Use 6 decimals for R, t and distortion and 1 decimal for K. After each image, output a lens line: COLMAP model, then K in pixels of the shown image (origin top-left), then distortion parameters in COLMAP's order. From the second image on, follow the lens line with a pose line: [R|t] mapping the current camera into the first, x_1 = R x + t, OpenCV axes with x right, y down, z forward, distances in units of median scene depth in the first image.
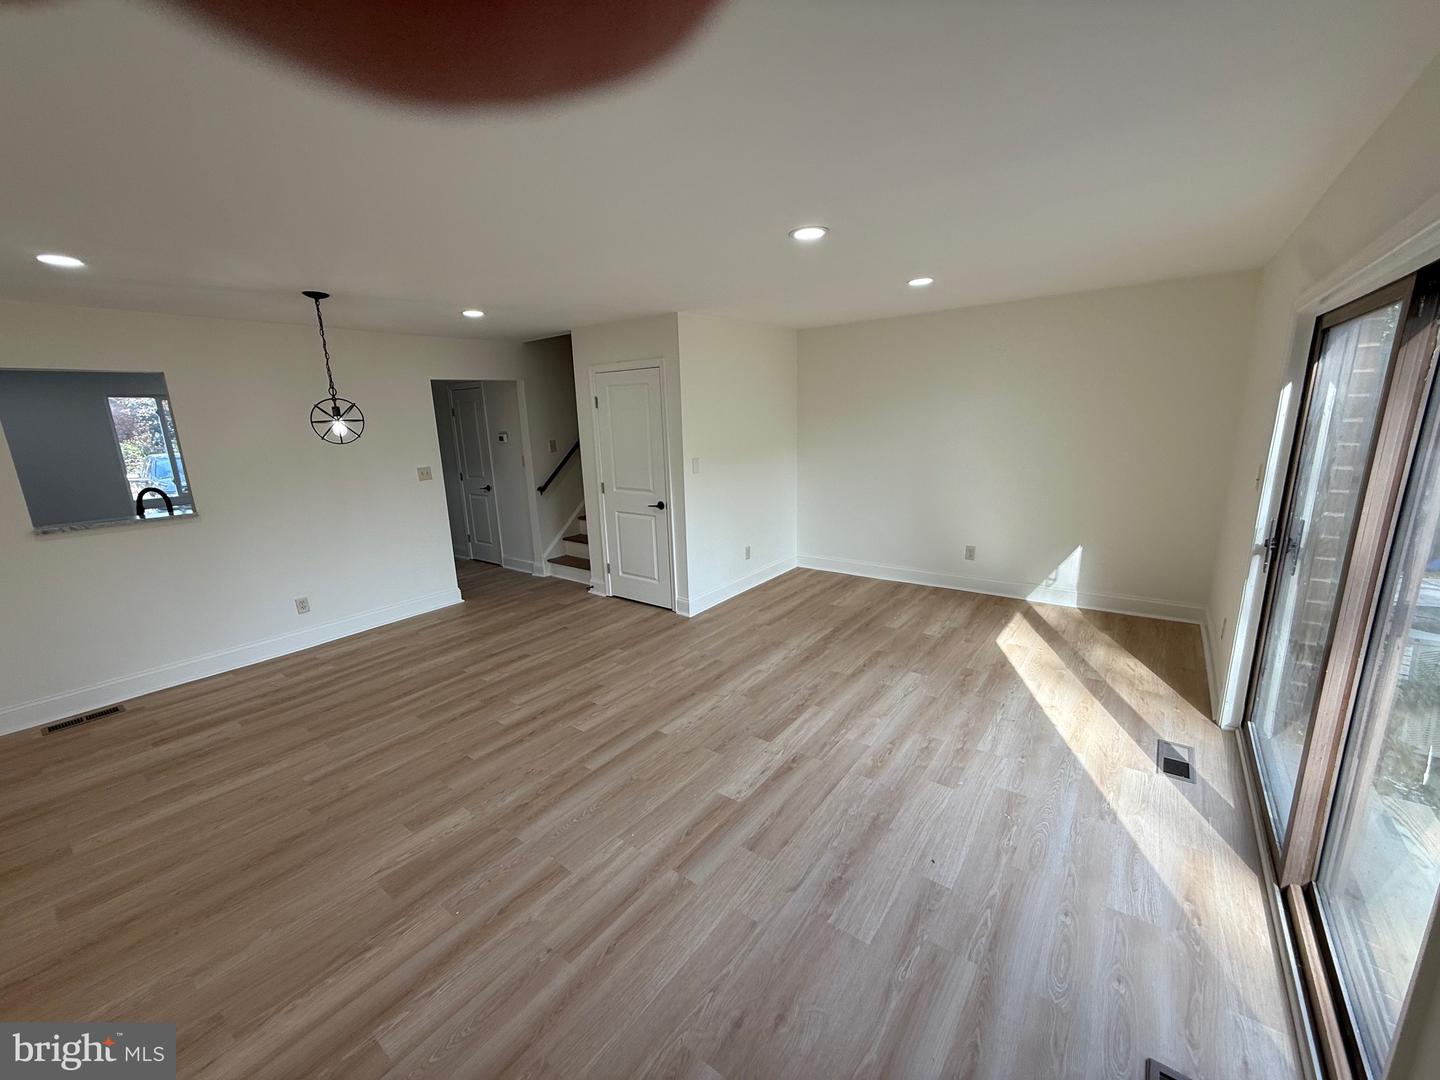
lens RADIAL K [[573.9, 0, 723.6], [0, 573.9, 537.0], [0, 0, 1]] dist [-0.000870, 0.000192]
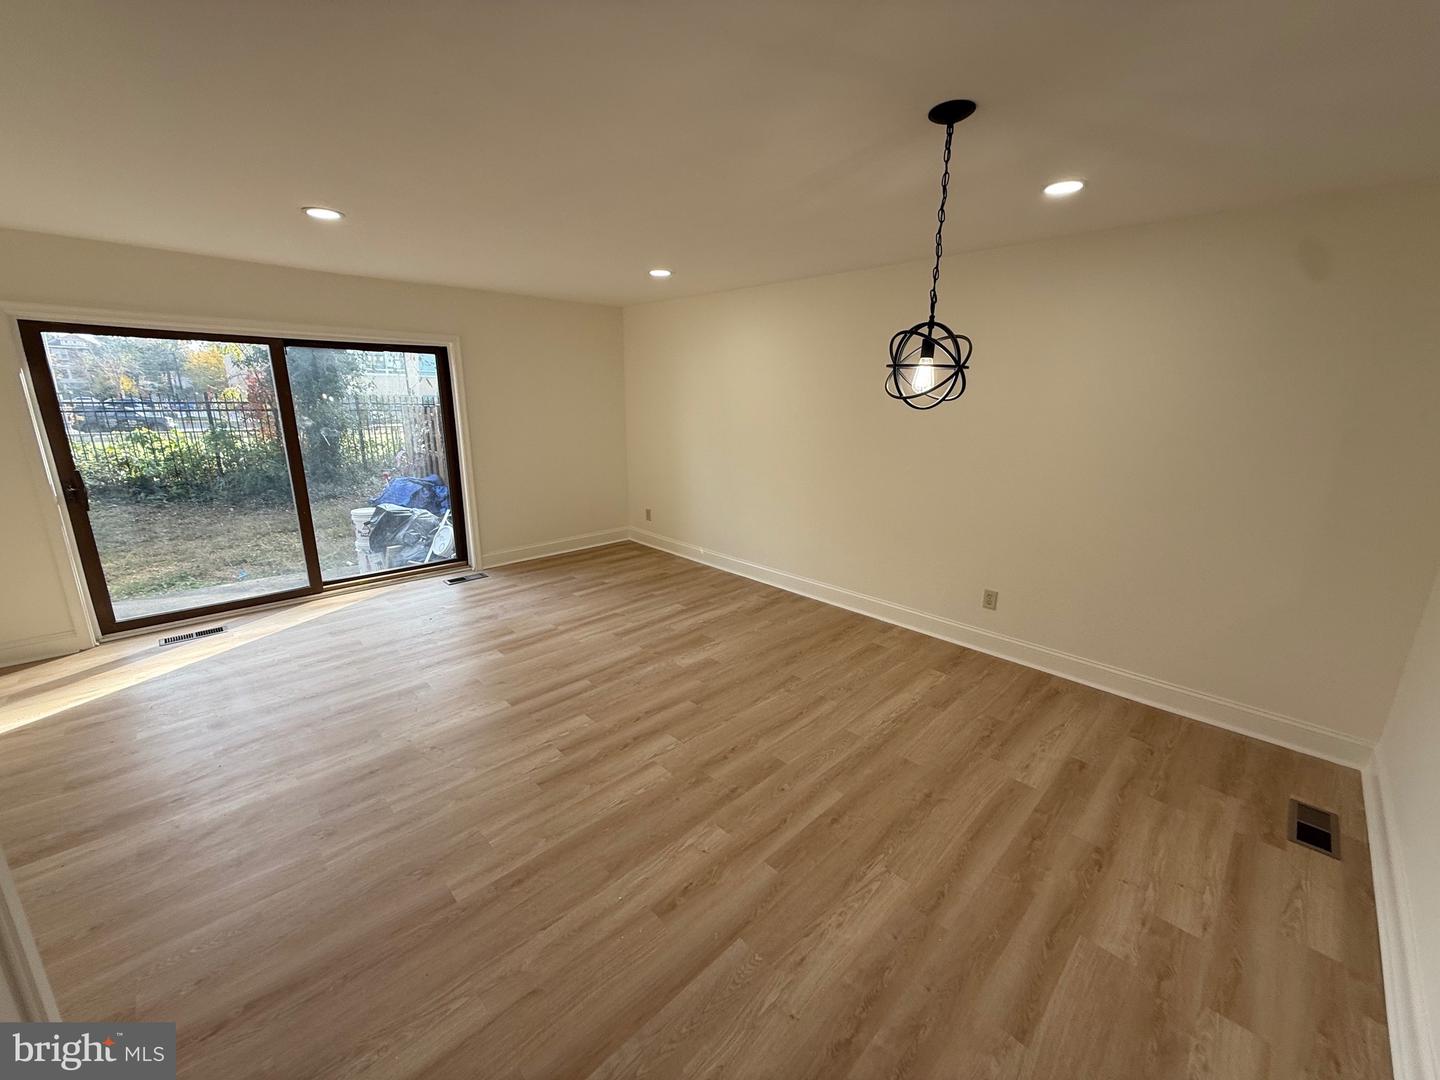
lens RADIAL K [[573.9, 0, 719.0], [0, 573.9, 538.5], [0, 0, 1]] dist [-0.000870, 0.000192]
pose [[-0.988468, -0.012061, 0.150951, -0.590930], [0.055516, 0.898558, 0.435330, -0.314152], [-0.140889, 0.438689, -0.887526, 1.645333]]
